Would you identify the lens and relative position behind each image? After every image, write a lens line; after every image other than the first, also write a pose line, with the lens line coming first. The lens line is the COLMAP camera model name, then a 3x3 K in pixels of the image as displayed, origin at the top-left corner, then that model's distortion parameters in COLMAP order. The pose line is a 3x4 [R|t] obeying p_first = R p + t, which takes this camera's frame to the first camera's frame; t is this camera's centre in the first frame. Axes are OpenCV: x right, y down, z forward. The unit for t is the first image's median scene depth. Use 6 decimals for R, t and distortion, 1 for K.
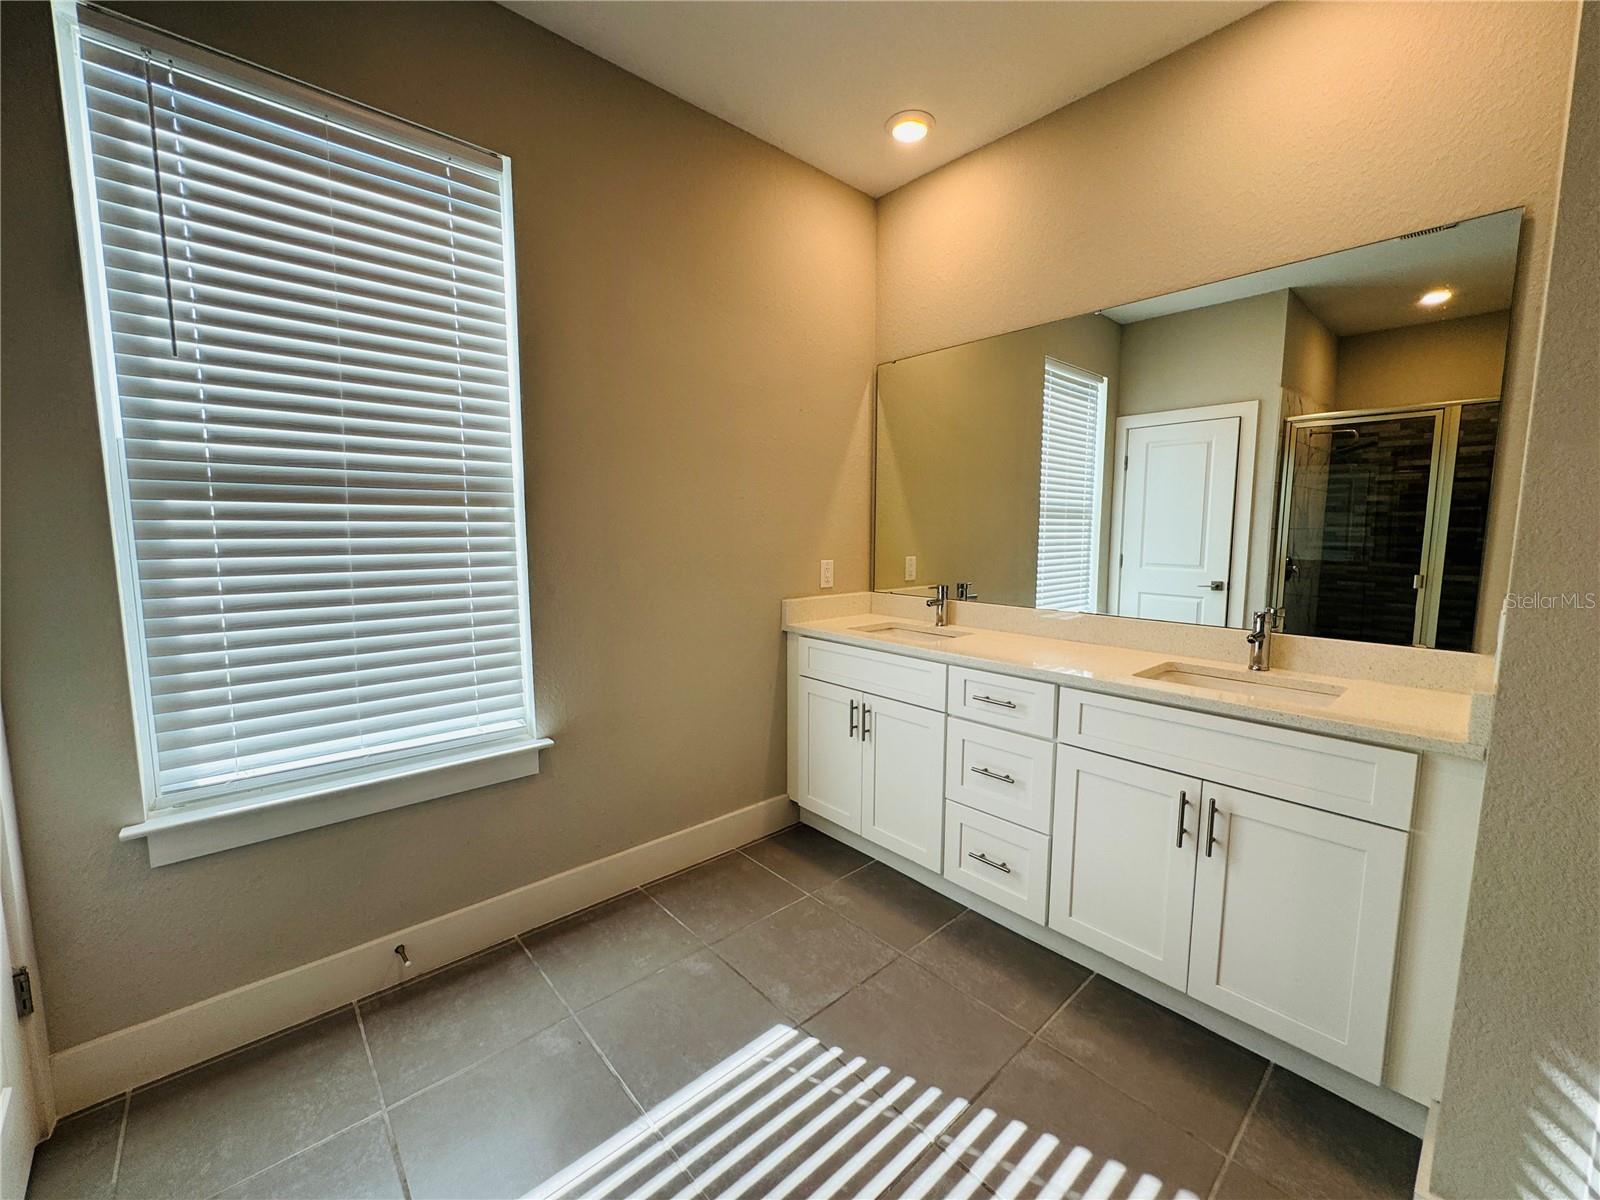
lens RADIAL K [[640.4, 0, 800.0], [0, 640.4, 600.0], [0, 0, 1]] dist [-0.002241, 0.000338]
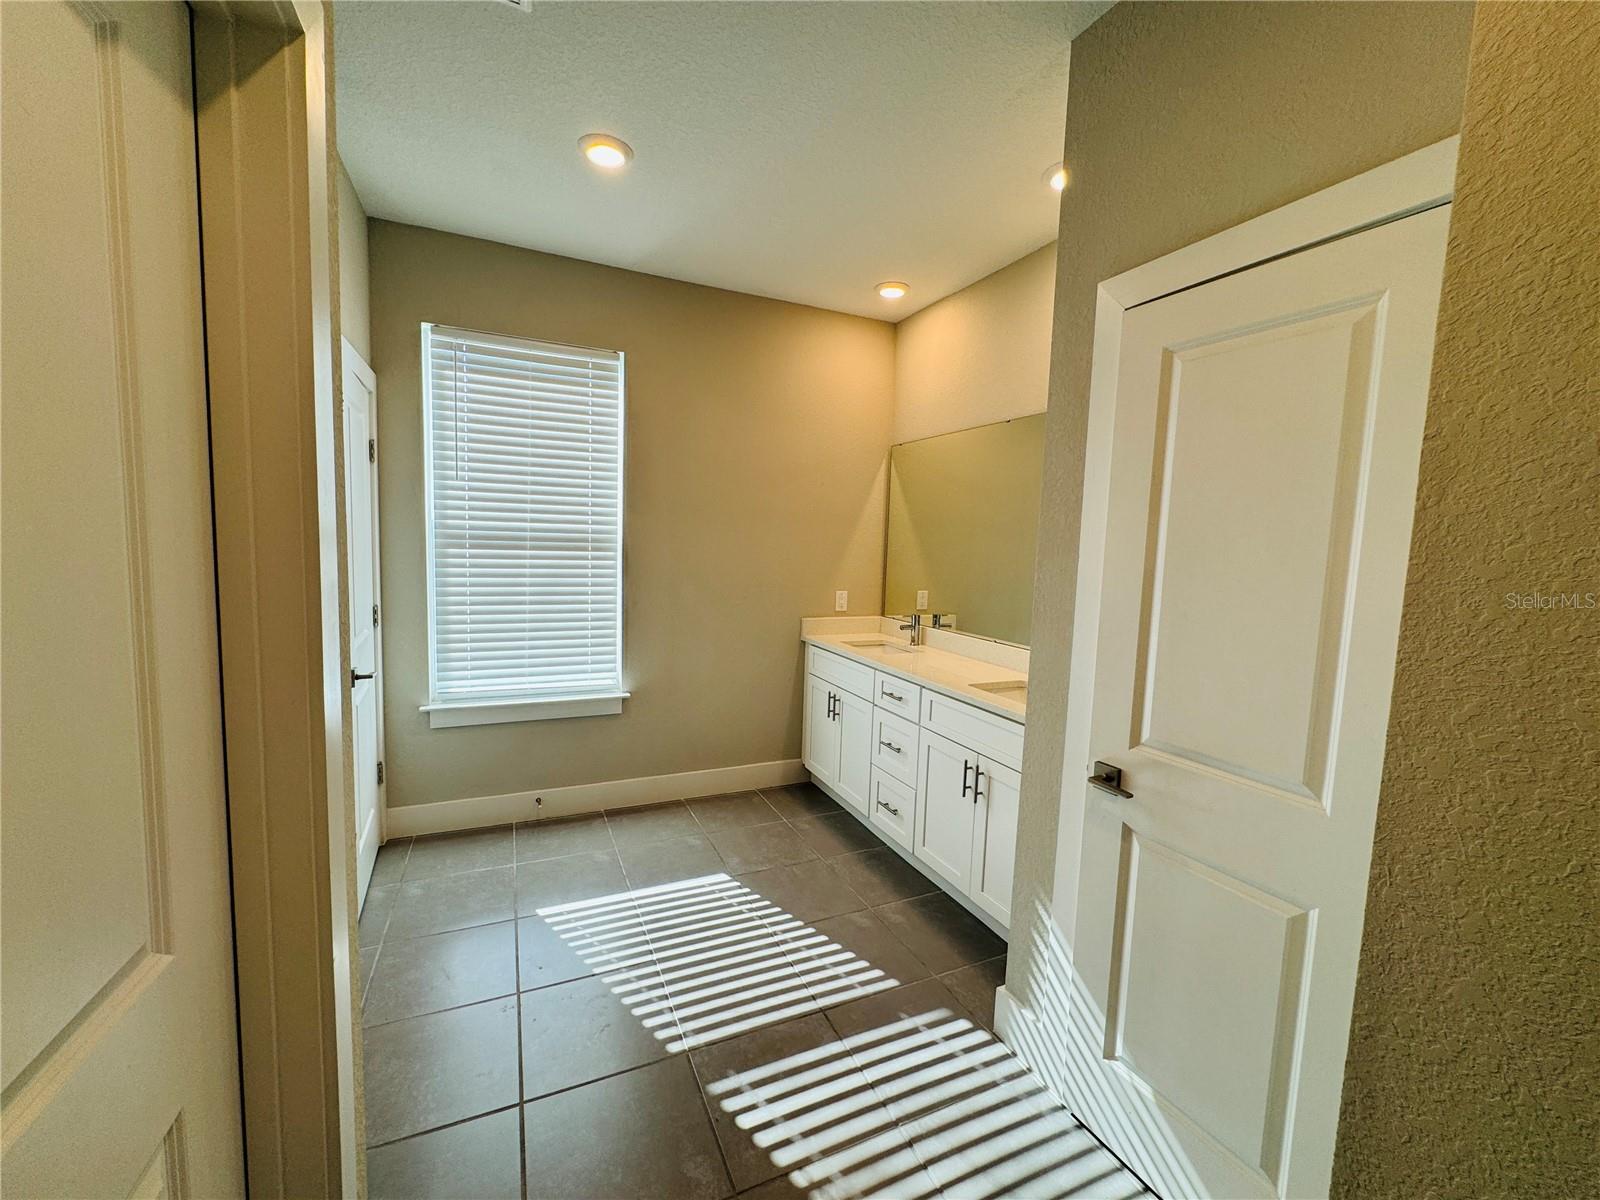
lens RADIAL K [[640.4, 0, 800.0], [0, 640.4, 600.0], [0, 0, 1]] dist [-0.002241, 0.000338]
pose [[0.954412, 0.056221, -0.293151, 0.521613], [-0.062890, 0.997931, -0.013364, -0.028351], [0.291793, 0.031191, 0.955973, -0.472108]]
